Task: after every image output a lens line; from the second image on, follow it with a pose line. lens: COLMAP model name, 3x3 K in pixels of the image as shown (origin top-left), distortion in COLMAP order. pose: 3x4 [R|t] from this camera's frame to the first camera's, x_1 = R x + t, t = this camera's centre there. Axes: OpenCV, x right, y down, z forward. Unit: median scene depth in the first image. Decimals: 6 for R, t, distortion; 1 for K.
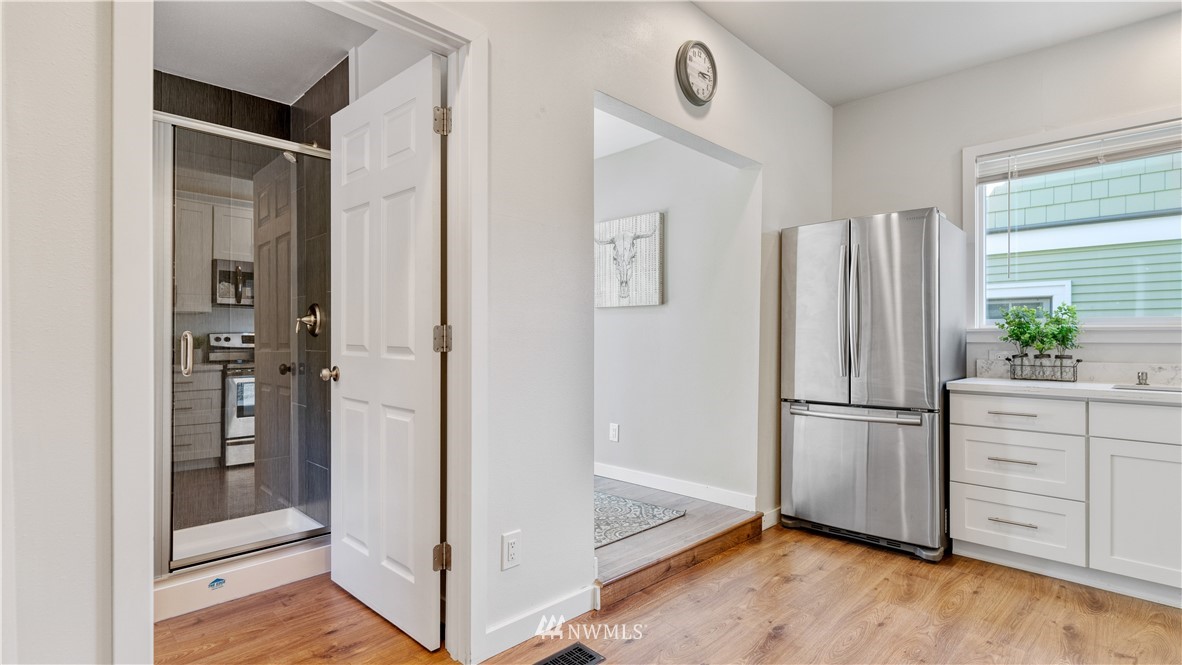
lens RADIAL K [[568.4, 0, 593.0], [0, 568.4, 334.3], [0, 0, 1]] dist [0.003398, -0.000869]
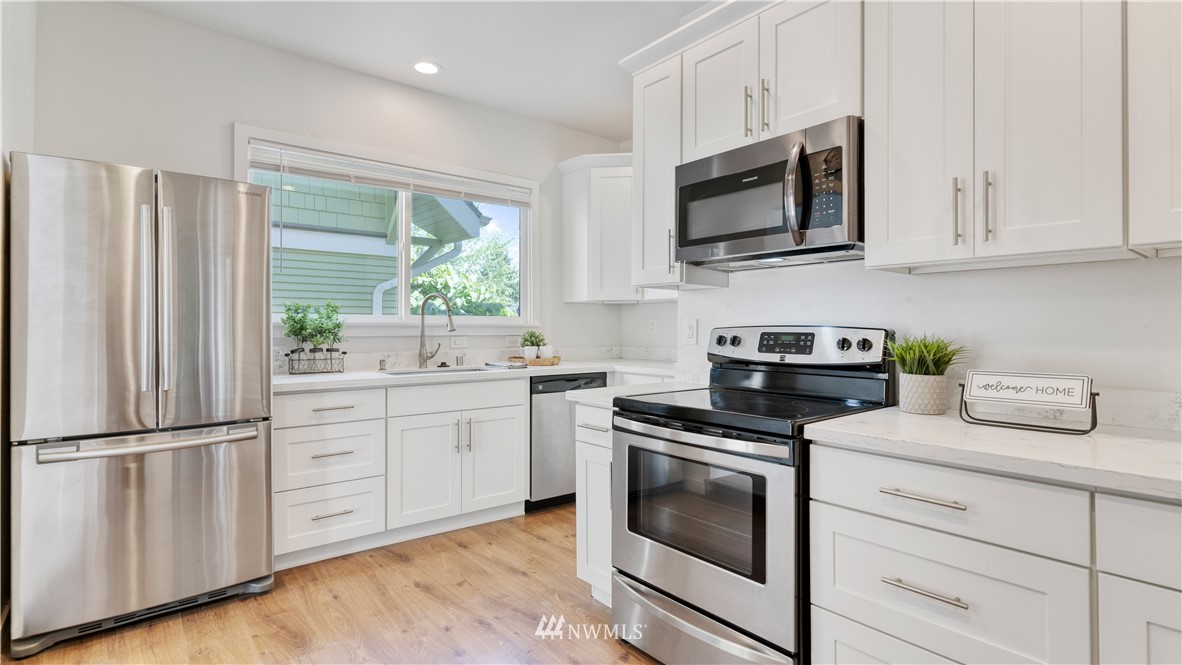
lens RADIAL K [[568.4, 0, 585.5], [0, 568.4, 323.9], [0, 0, 1]] dist [0.003398, -0.000869]
pose [[0.109634, 0.002704, 0.993968, -0.215961], [-0.005101, 0.999985, -0.002158, -0.011346], [-0.993959, -0.004833, 0.109646, 0.413055]]
